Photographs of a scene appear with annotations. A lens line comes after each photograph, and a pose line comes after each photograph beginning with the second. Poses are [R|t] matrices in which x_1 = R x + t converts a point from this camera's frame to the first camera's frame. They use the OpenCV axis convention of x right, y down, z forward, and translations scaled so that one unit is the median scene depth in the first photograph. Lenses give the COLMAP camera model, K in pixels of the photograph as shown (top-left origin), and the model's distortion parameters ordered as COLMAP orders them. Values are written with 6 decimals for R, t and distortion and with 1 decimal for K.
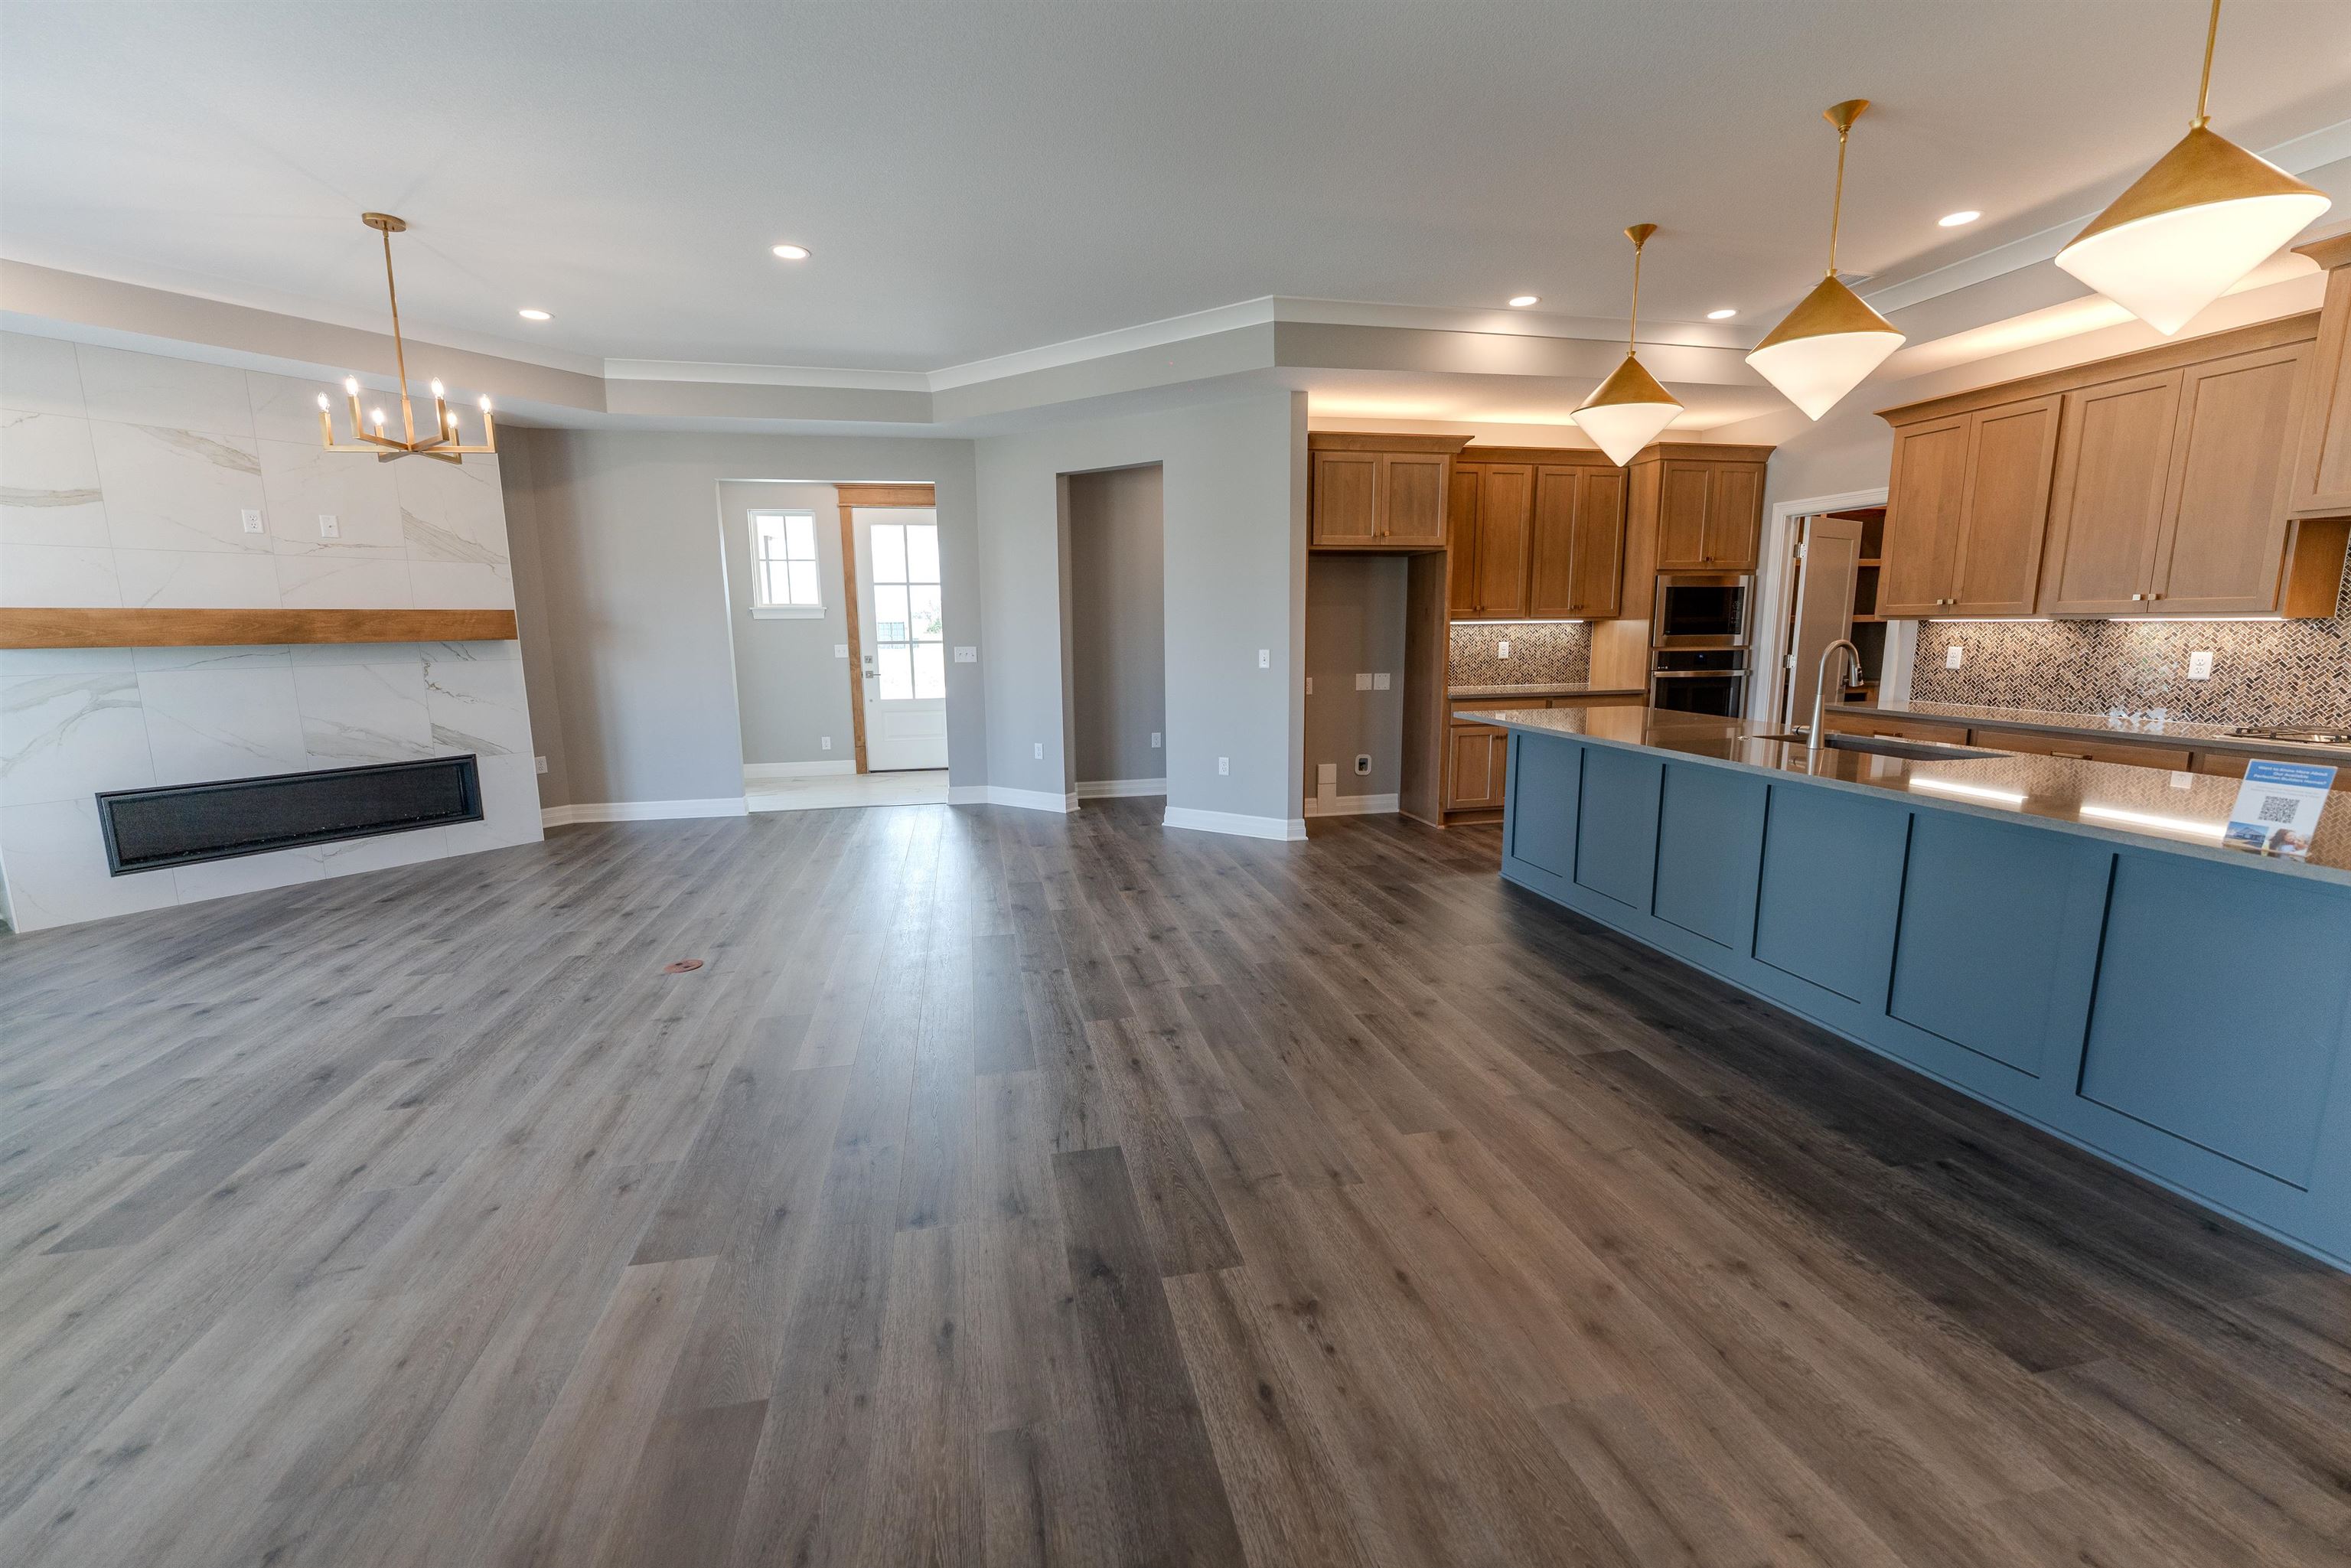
lens RADIAL K [[960.3, 0, 1168.5], [0, 960.3, 784.1], [0, 0, 1]] dist [-0.001905, 0.000141]
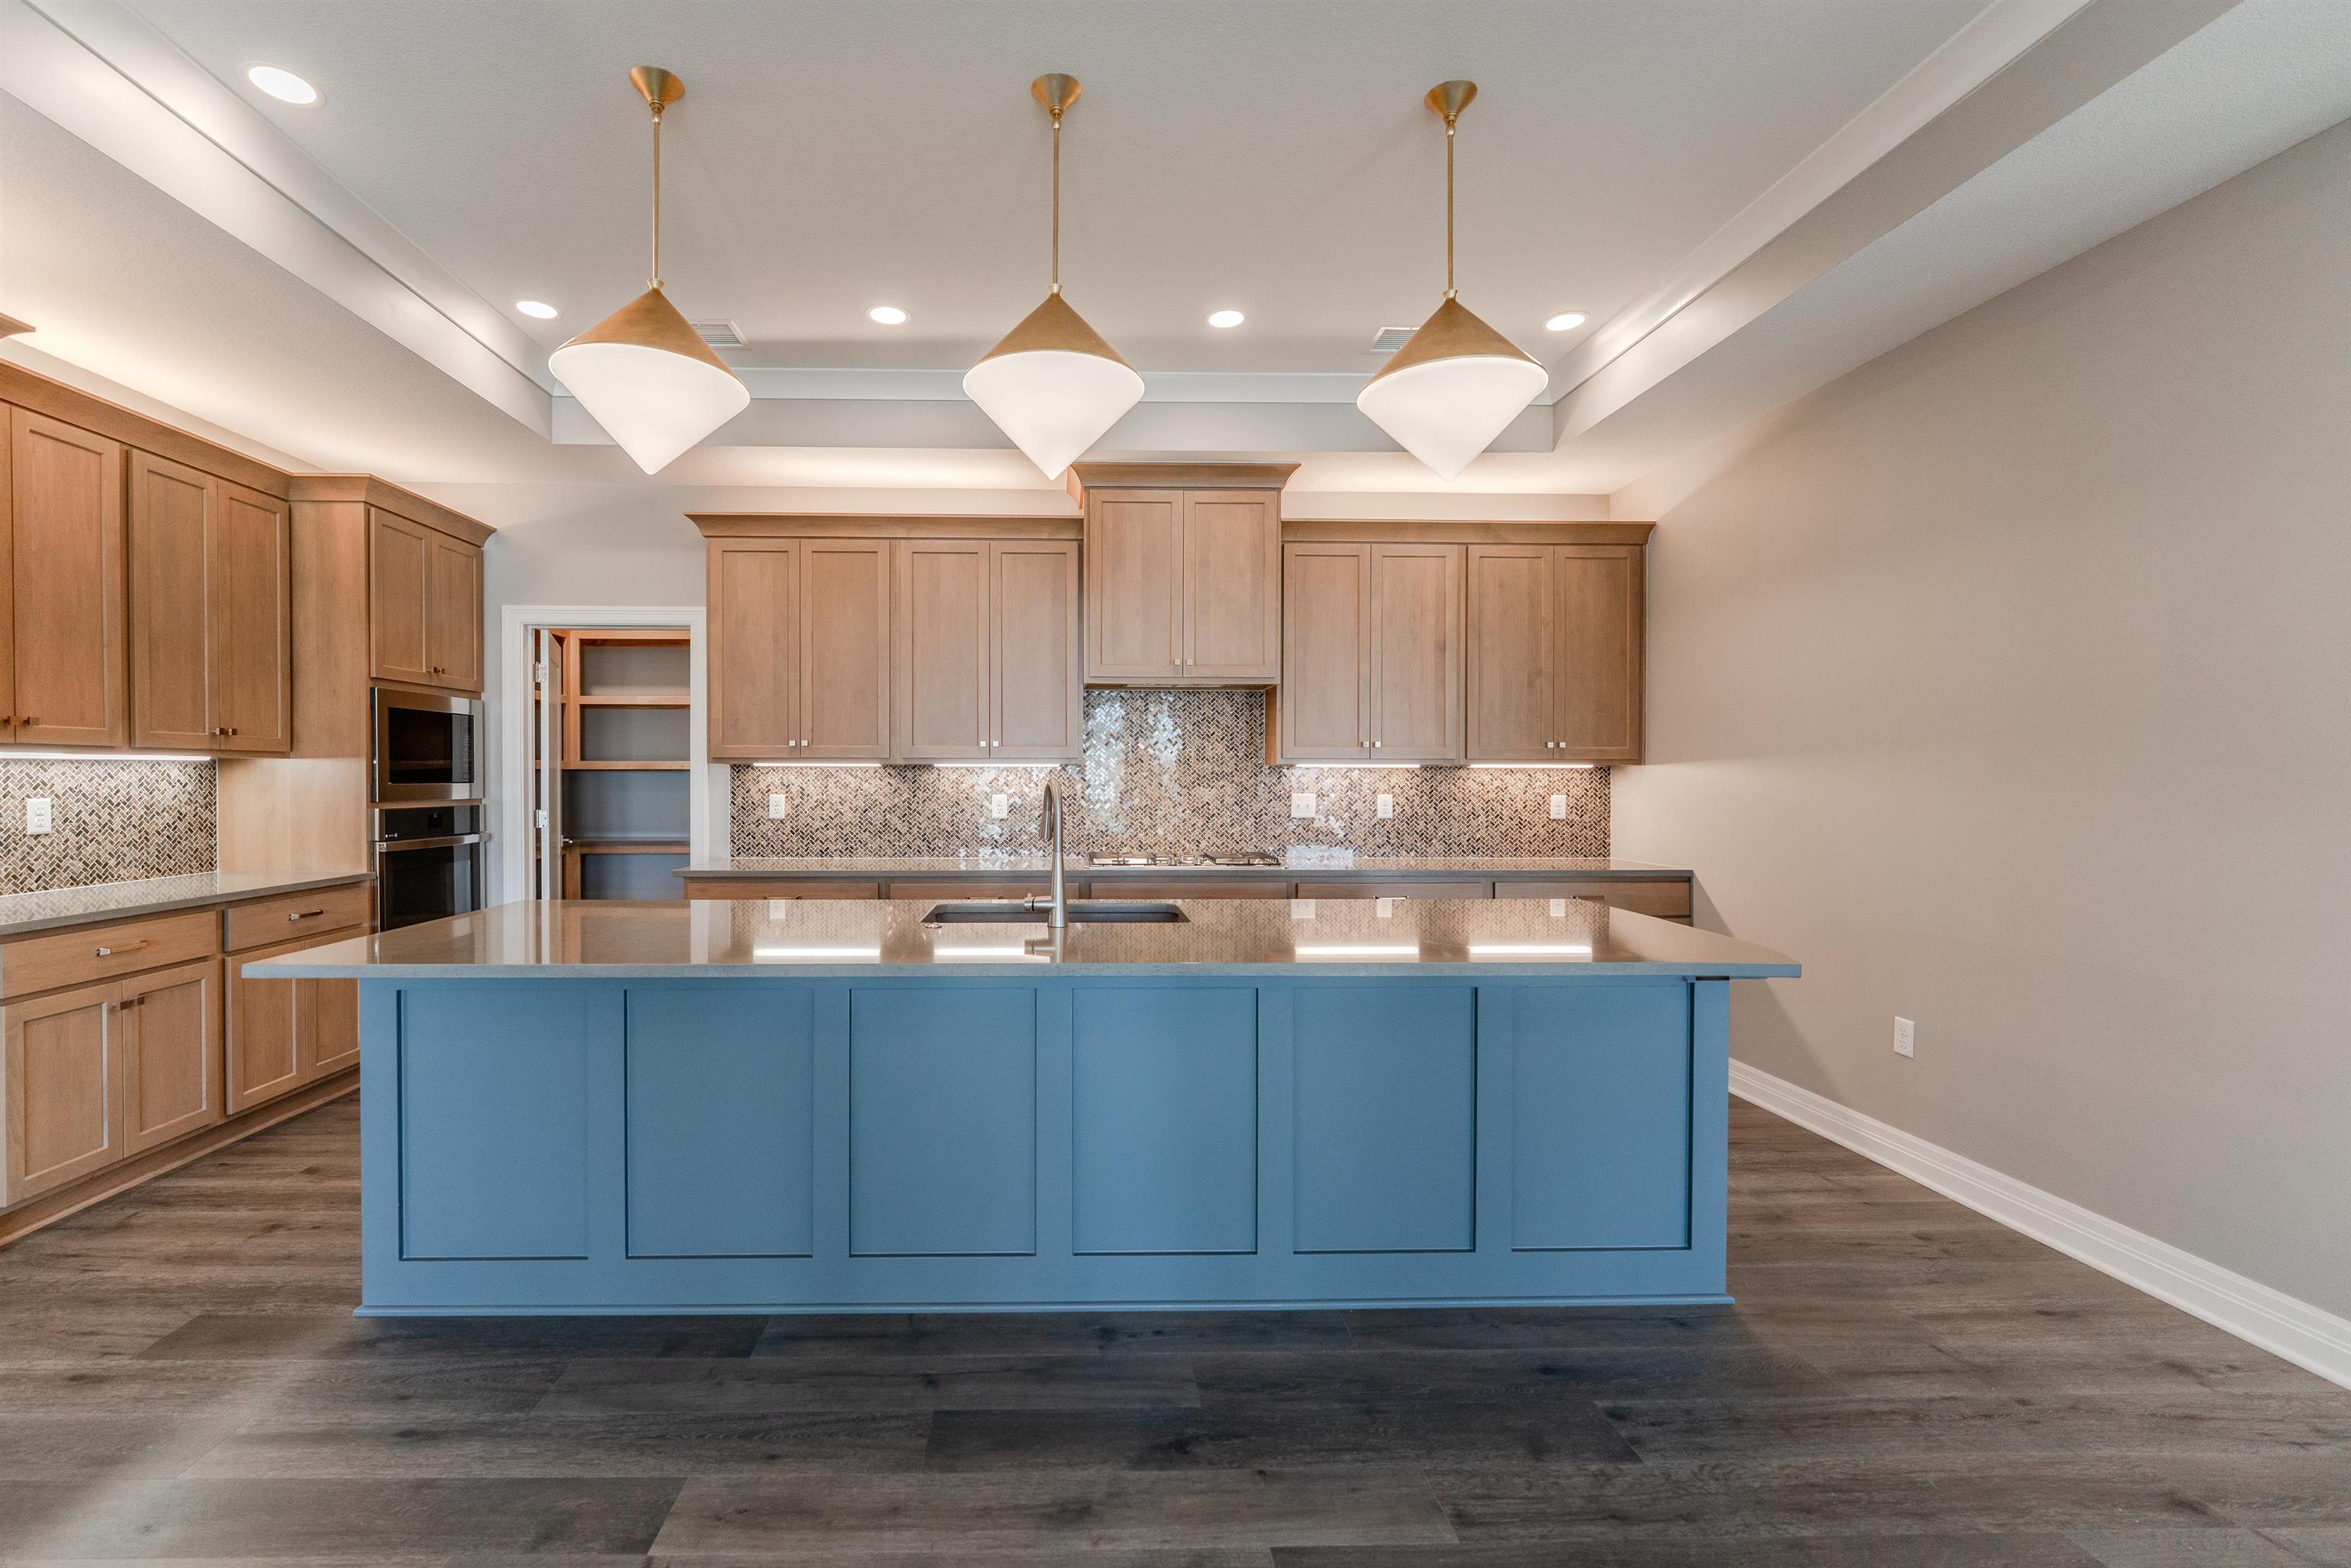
lens RADIAL K [[1003.4, 0, 1086.0], [0, 1003.4, 788.4], [0, 0, 1]] dist [-0.002538, 0.000421]
pose [[0.184237, -0.002335, 0.982879, -0.042532], [0.158910, 0.986912, -0.027442, -0.074638], [-0.969951, 0.161246, 0.182196, 0.530849]]
